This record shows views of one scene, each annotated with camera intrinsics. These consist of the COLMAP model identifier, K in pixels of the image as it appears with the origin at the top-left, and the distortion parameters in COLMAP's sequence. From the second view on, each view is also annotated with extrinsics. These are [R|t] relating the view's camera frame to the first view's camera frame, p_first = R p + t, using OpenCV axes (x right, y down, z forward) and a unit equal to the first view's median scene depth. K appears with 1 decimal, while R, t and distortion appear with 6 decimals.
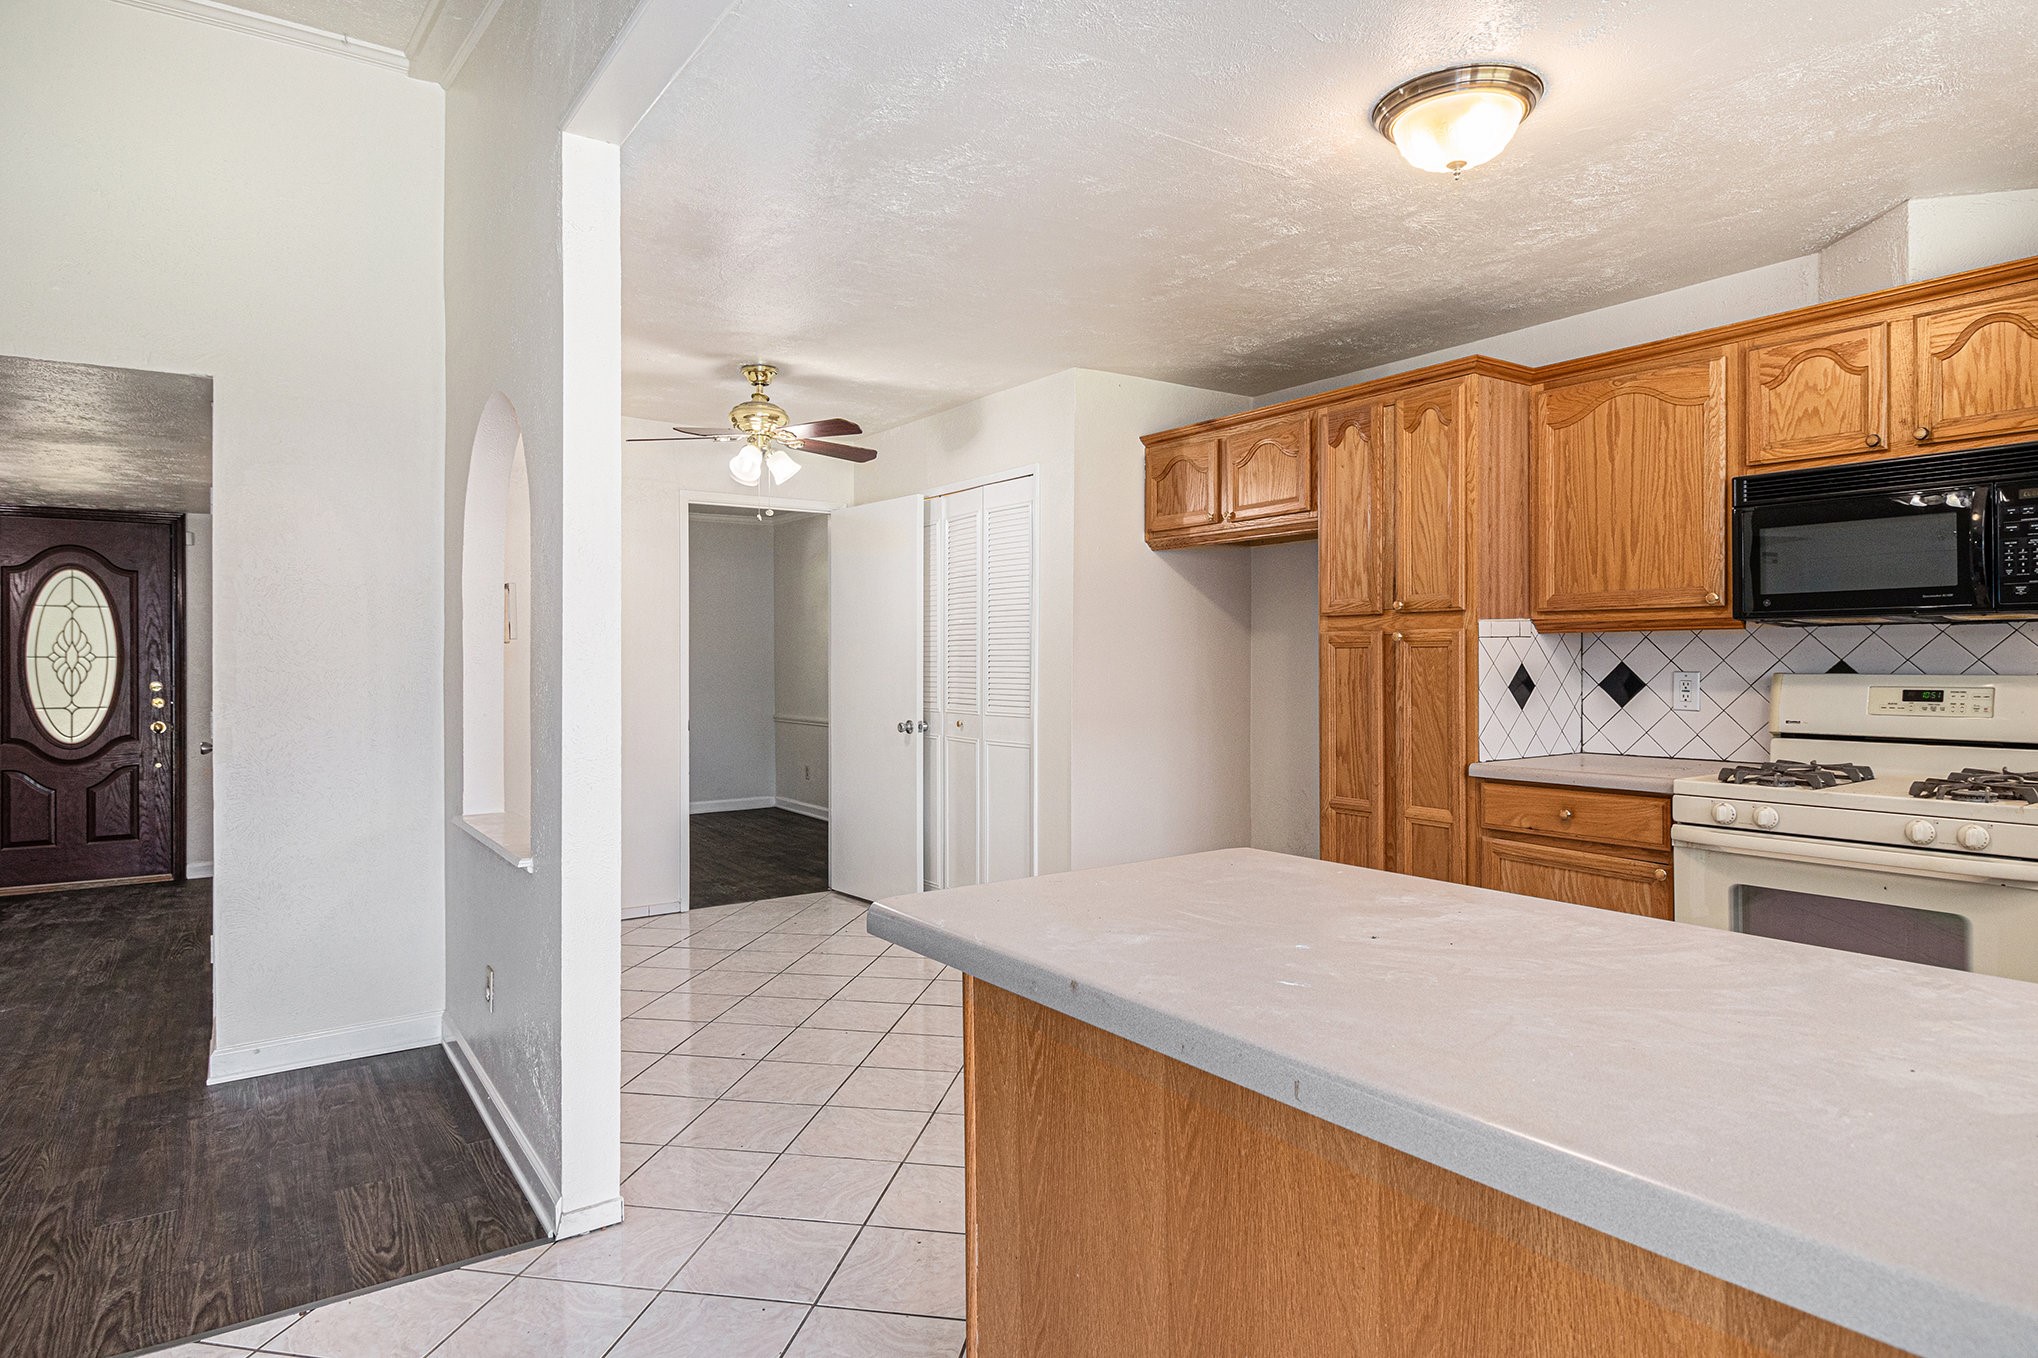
lens RADIAL K [[1130.3, 0, 999.0], [0, 1130.3, 671.3], [0, 0, 1]] dist [-0.006479, -0.005503]
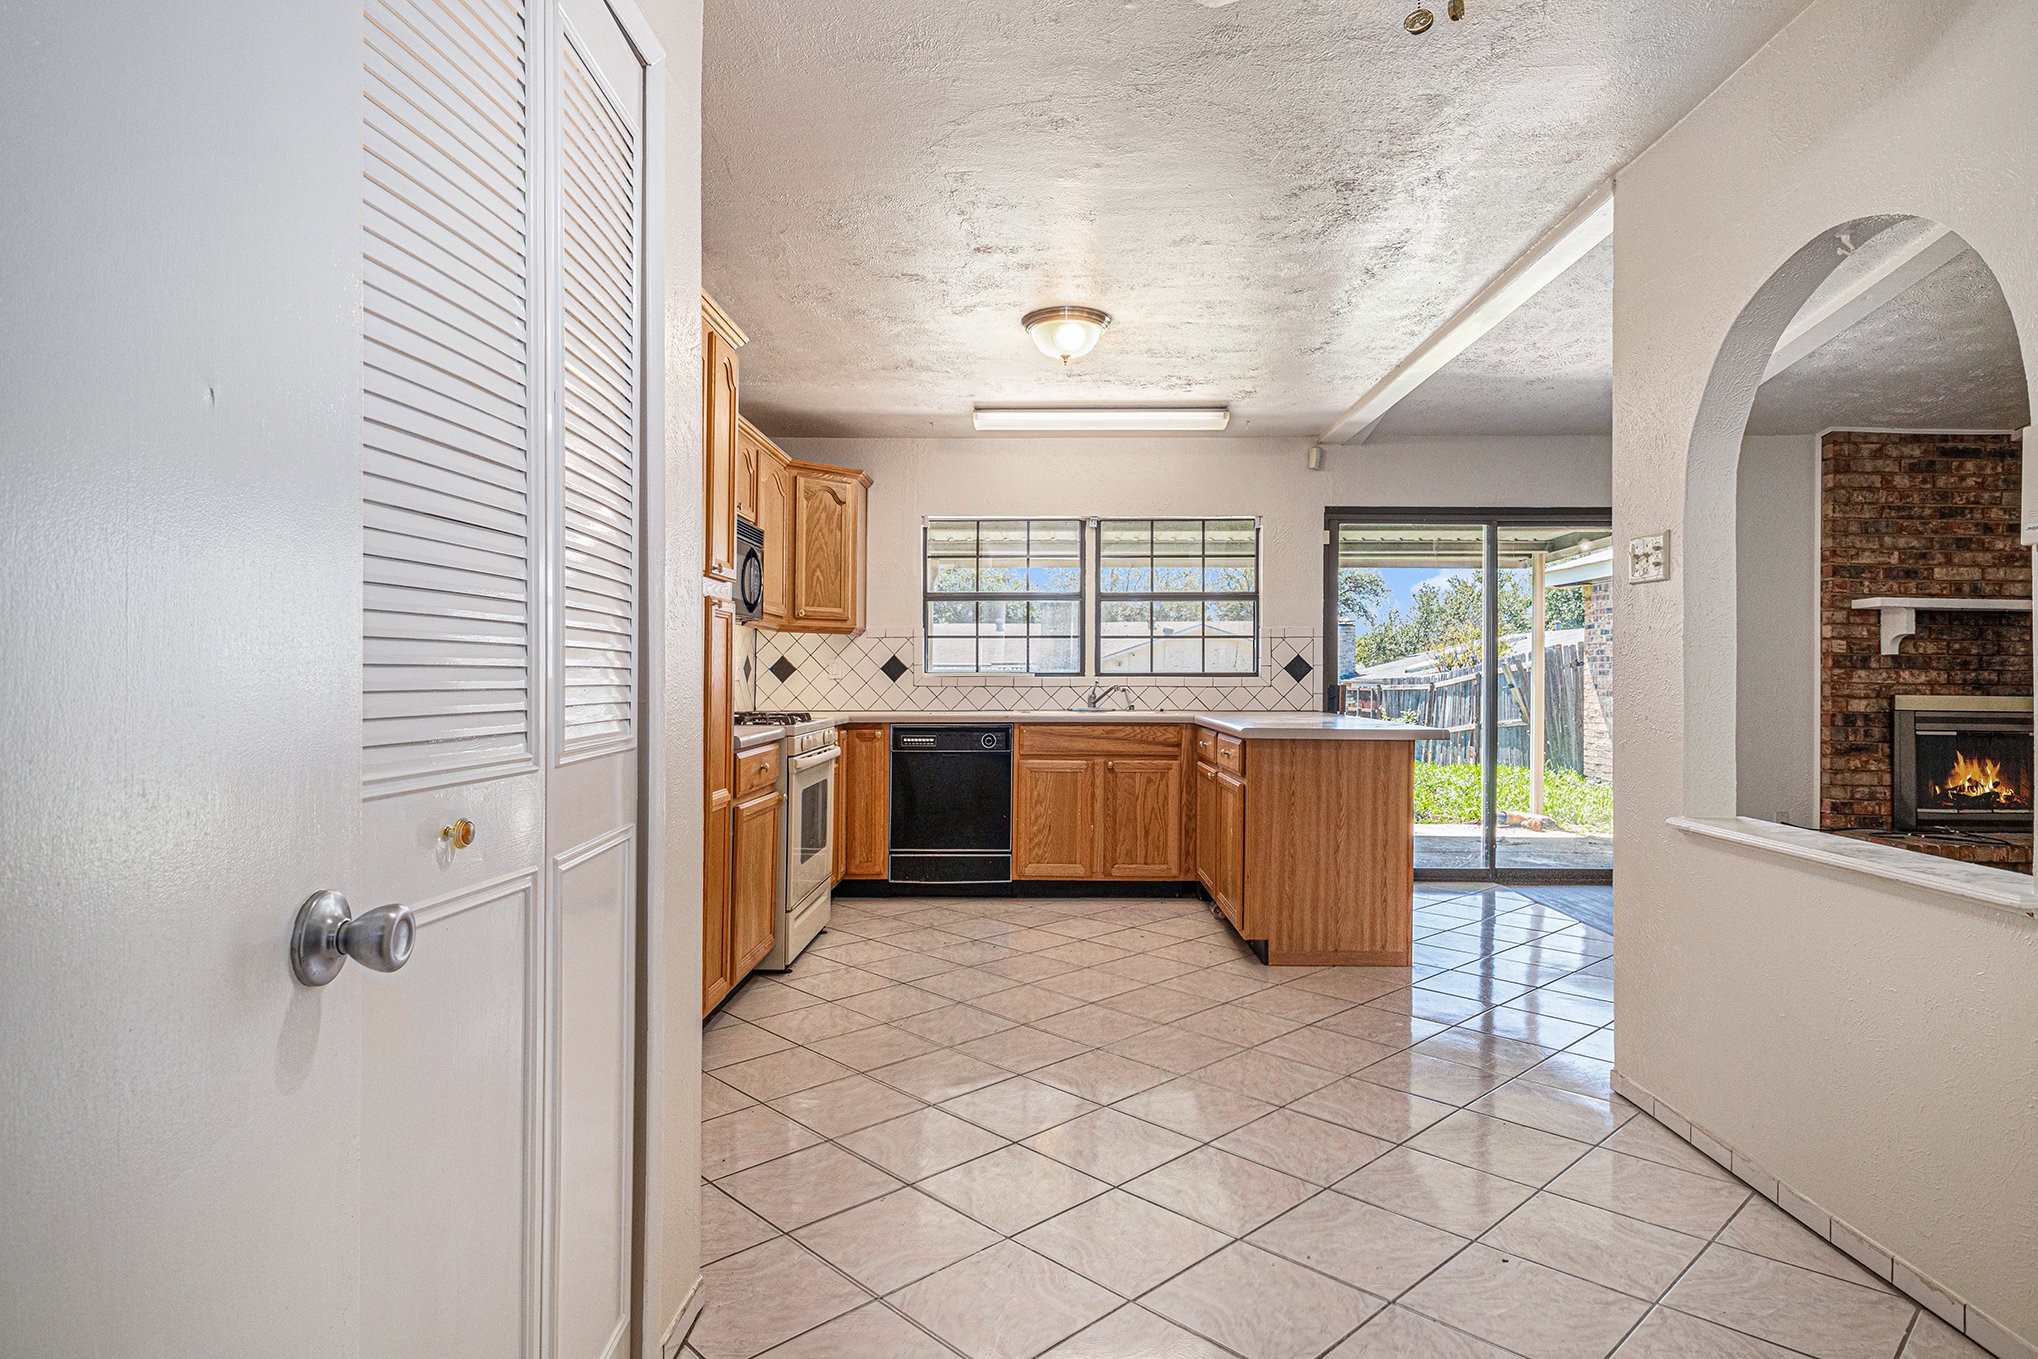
lens RADIAL K [[1130.3, 0, 1006.9], [0, 1130.3, 675.2], [0, 0, 1]] dist [-0.006479, -0.005503]
pose [[-0.808846, 0.000100, 0.588021, -0.383267], [0.005457, 0.999958, 0.007337, 0.020468], [-0.587995, 0.009143, -0.808813, 1.719579]]
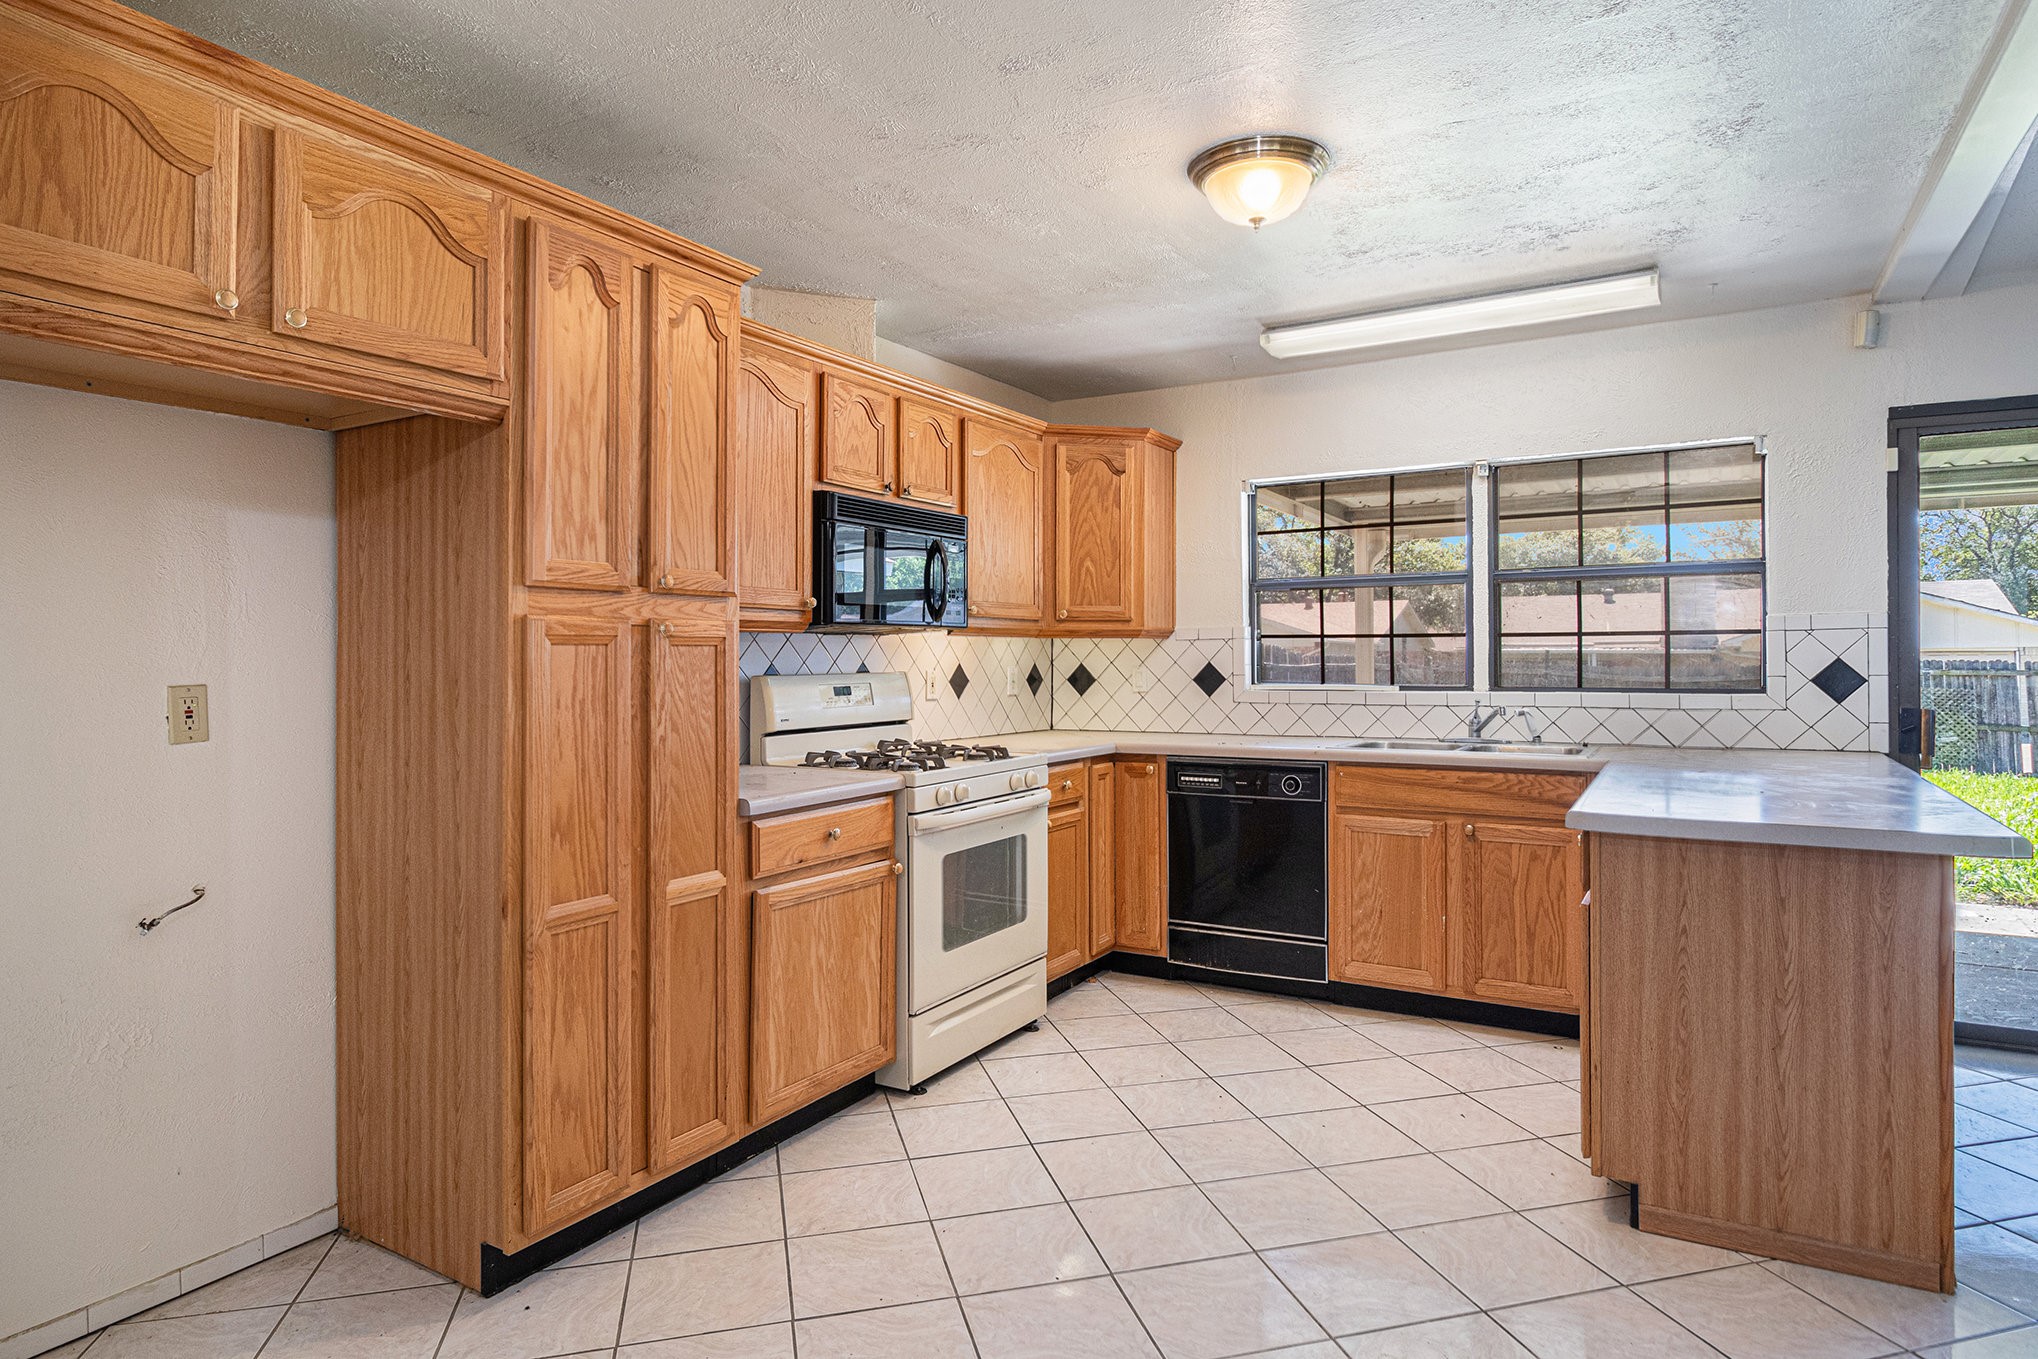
lens RADIAL K [[1130.3, 0, 1026.5], [0, 1130.3, 662.6], [0, 0, 1]] dist [-0.006479, -0.005503]
pose [[-0.419174, 0.001863, 0.907904, -0.358957], [0.017522, 0.999828, 0.006038, -0.012049], [-0.907737, 0.018439, -0.419134, 1.164330]]
